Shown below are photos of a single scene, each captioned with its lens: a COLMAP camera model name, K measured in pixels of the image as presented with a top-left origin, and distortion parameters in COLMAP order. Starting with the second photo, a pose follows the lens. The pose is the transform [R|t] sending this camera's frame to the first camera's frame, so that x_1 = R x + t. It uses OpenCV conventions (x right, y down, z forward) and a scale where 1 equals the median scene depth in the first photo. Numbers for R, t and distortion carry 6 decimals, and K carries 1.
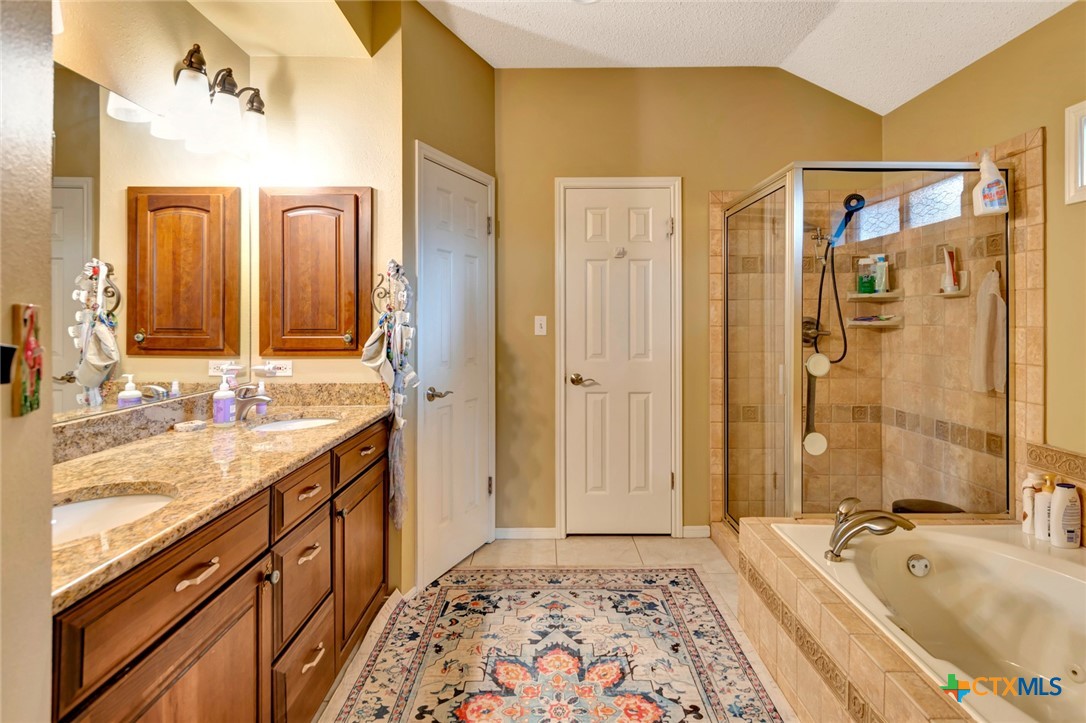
lens RADIAL K [[572.1, 0, 552.5], [0, 572.1, 318.7], [0, 0, 1]] dist [0.003786, -0.003414]
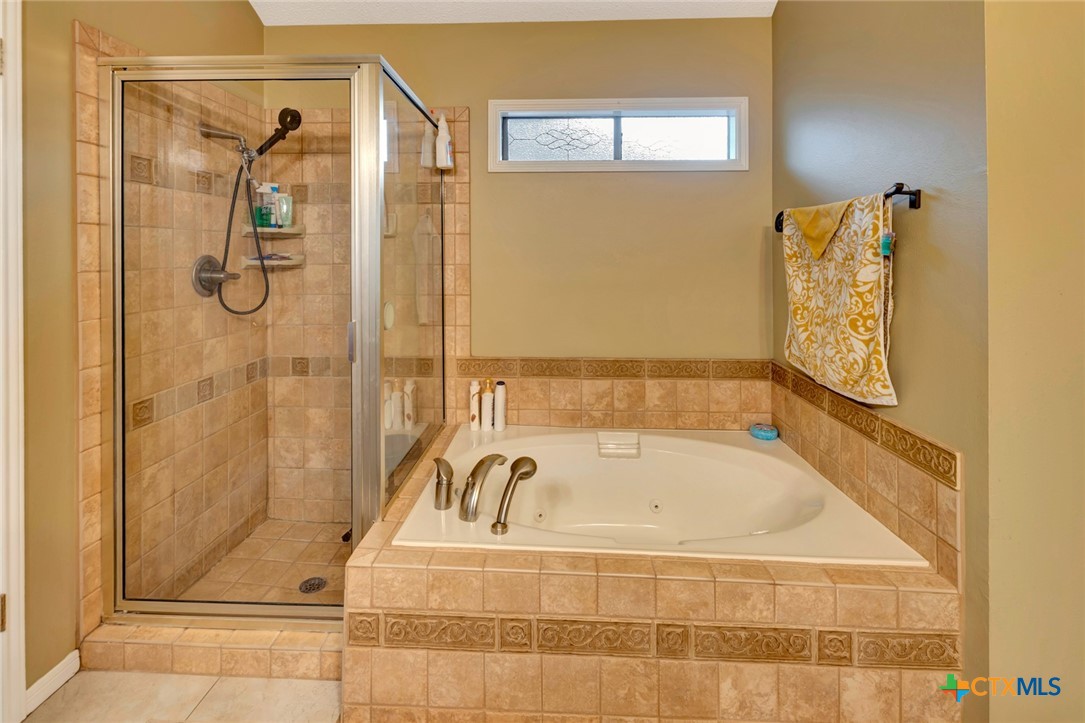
lens RADIAL K [[504.4, 0, 539.5], [0, 504.4, 252.2], [0, 0, 1]] dist [0.008708, -0.005894]
pose [[0.042750, 0.006873, 0.999062, -0.195434], [-0.002543, 0.999974, -0.006771, -0.004069], [-0.999083, -0.002251, 0.042766, 0.607426]]
